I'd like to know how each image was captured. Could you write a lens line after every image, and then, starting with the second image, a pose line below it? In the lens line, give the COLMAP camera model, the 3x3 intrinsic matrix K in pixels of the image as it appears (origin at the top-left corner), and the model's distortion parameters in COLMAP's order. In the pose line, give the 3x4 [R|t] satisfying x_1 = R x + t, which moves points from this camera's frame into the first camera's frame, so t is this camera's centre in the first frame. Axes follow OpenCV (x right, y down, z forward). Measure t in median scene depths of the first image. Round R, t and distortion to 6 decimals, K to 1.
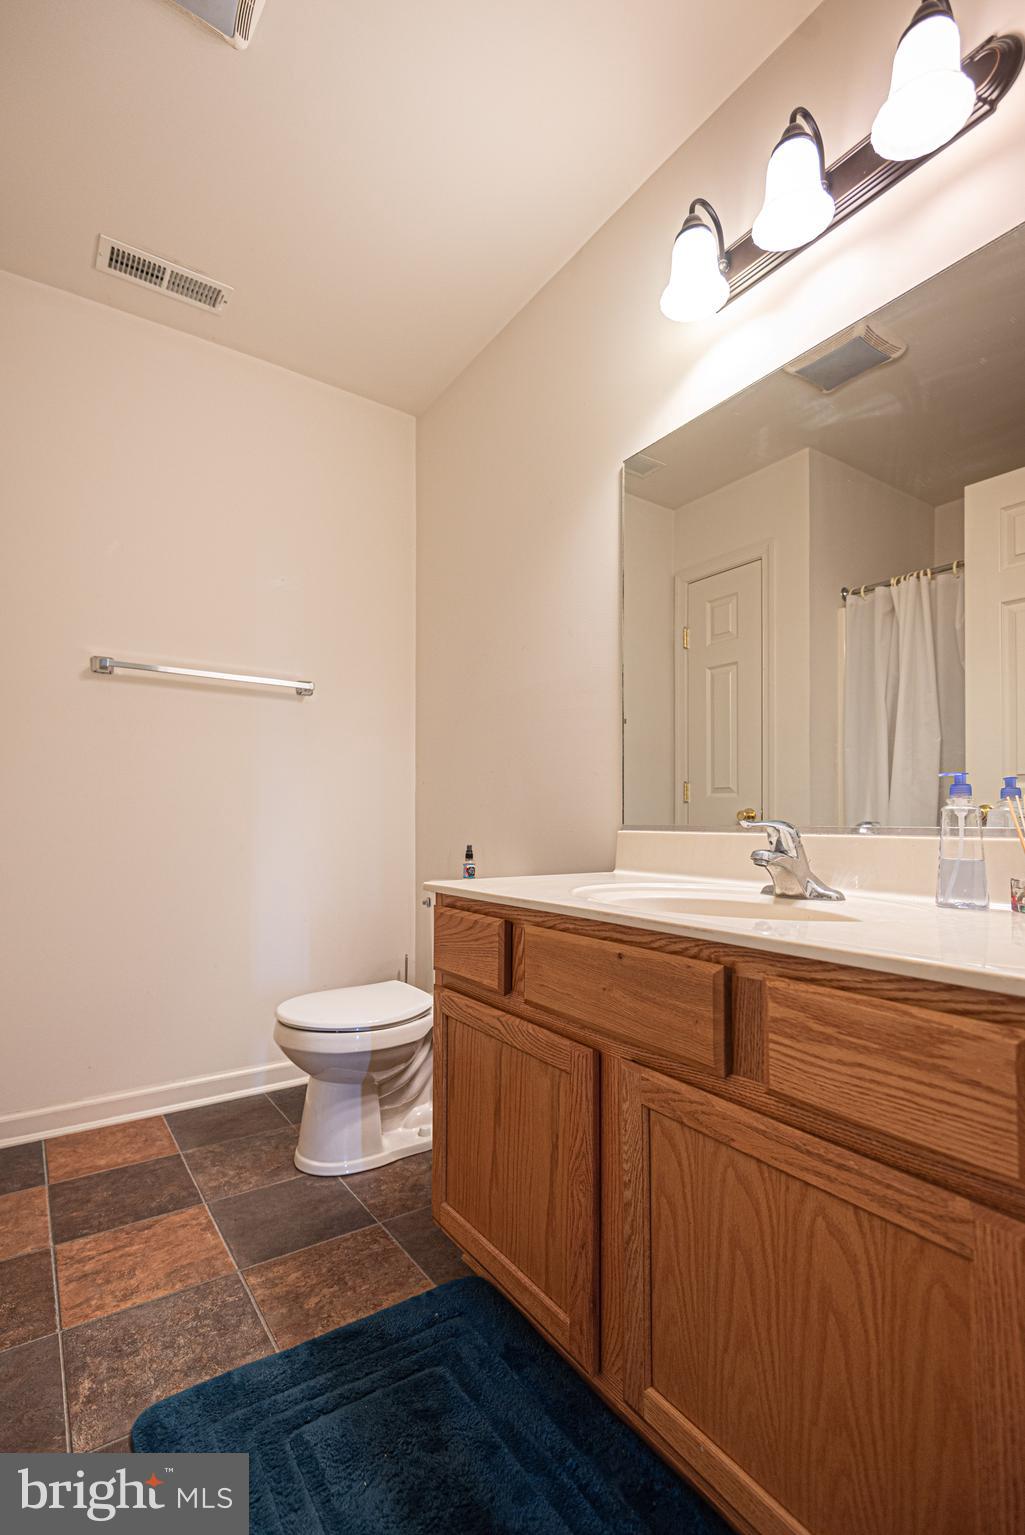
lens RADIAL K [[719.0, 0, 508.3], [0, 719.0, 796.2], [0, 0, 1]] dist [0.004361, -0.000480]
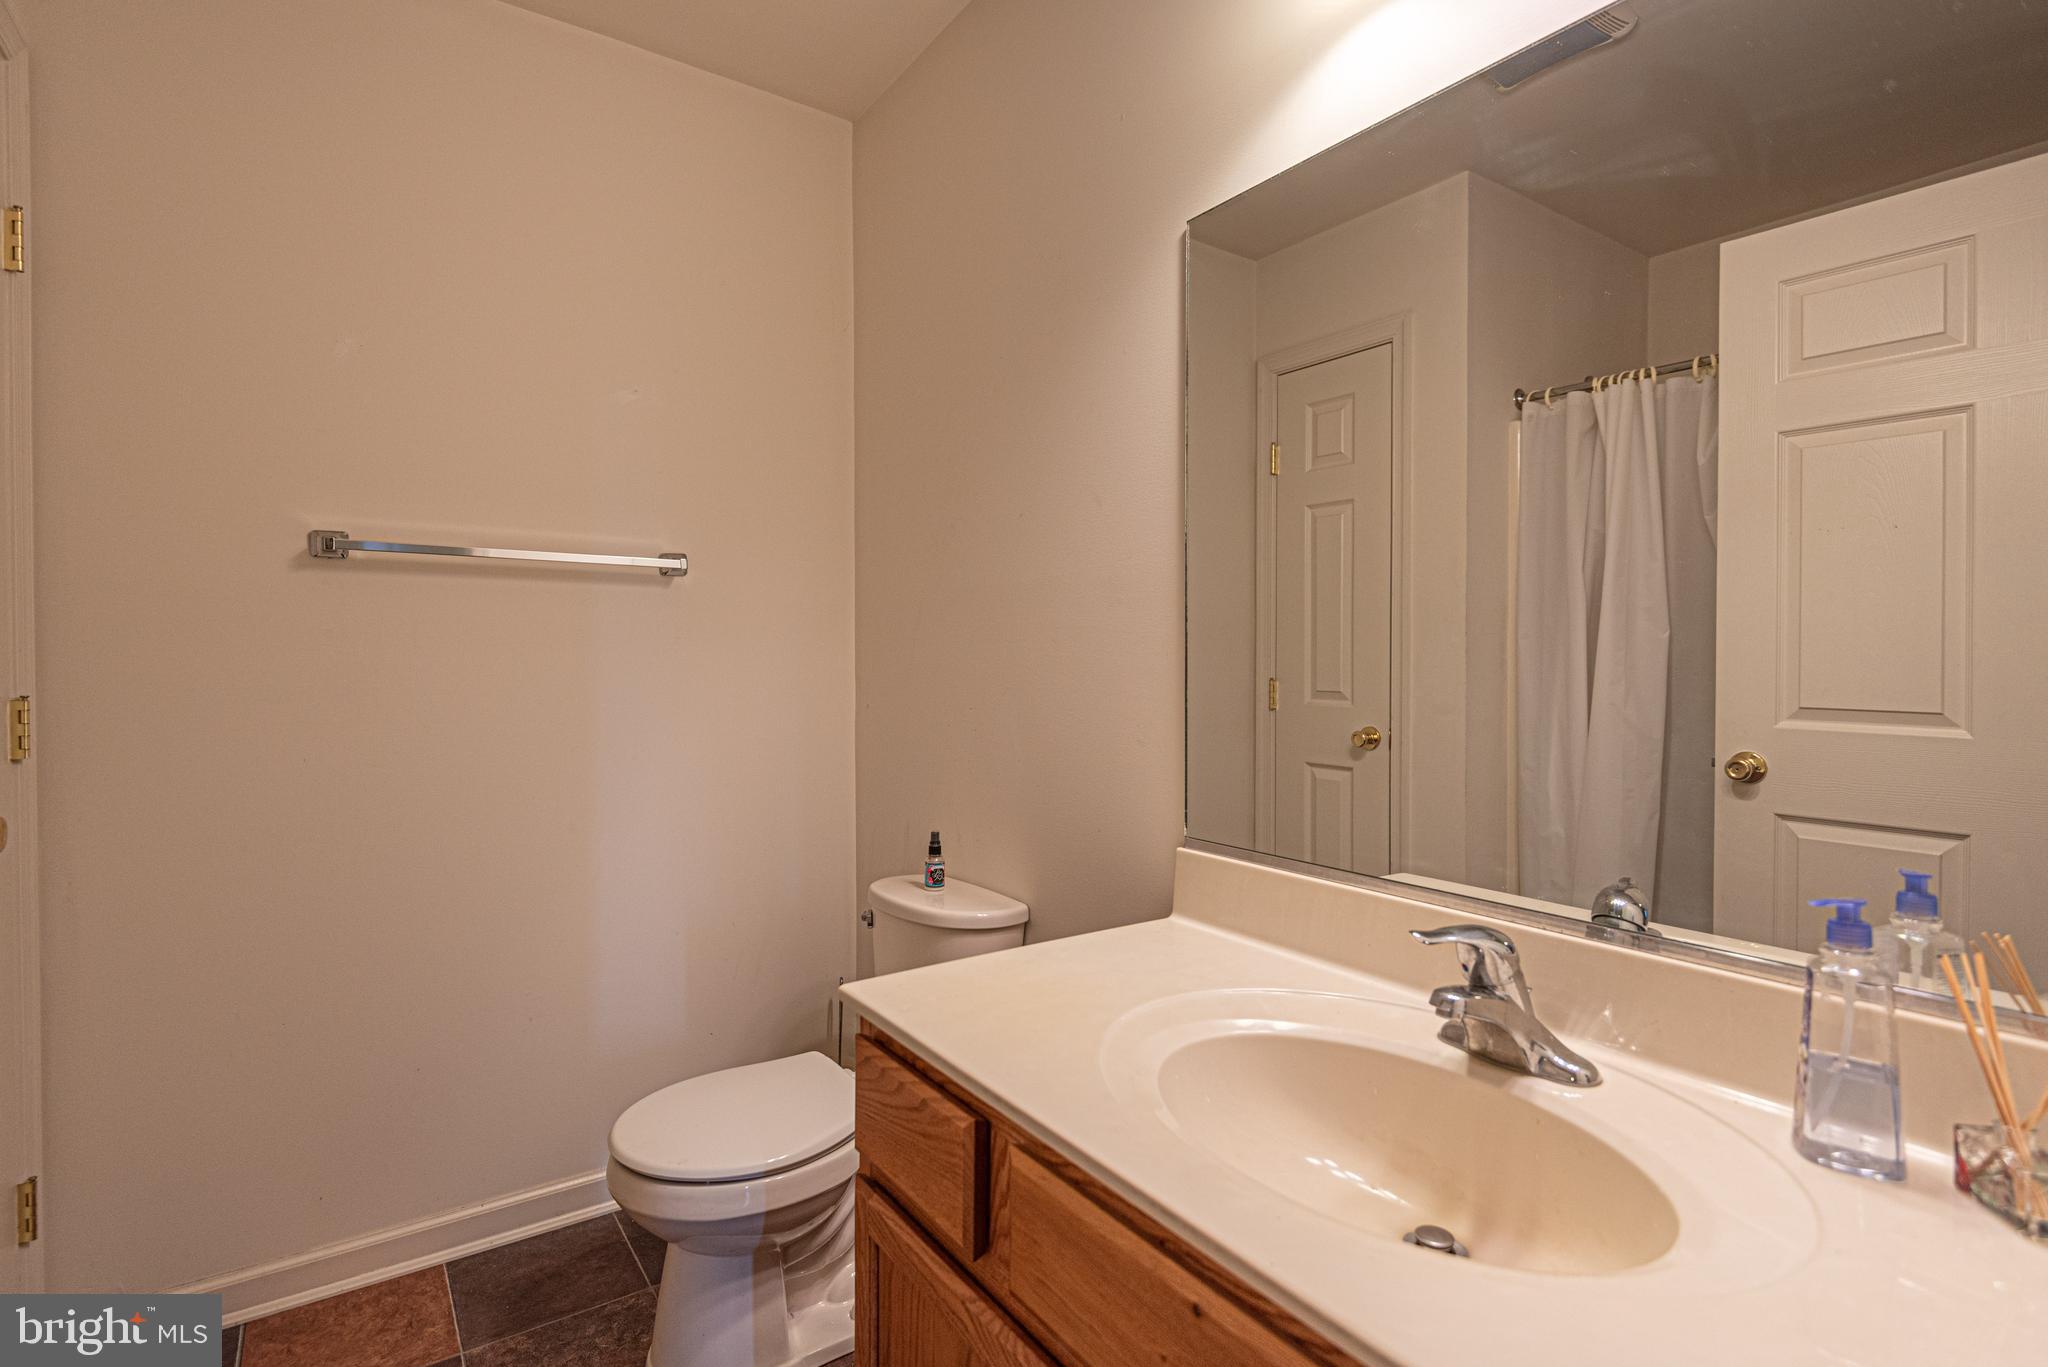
lens RADIAL K [[989.6, 0, 1027.2], [0, 989.6, 649.7], [0, 0, 1]] dist [-0.000858, -0.000819]
pose [[0.999897, -0.000436, 0.014365, 0.013280], [0.000005, 0.999550, 0.029996, -0.115206], [-0.014372, -0.029993, 0.999447, 0.150253]]
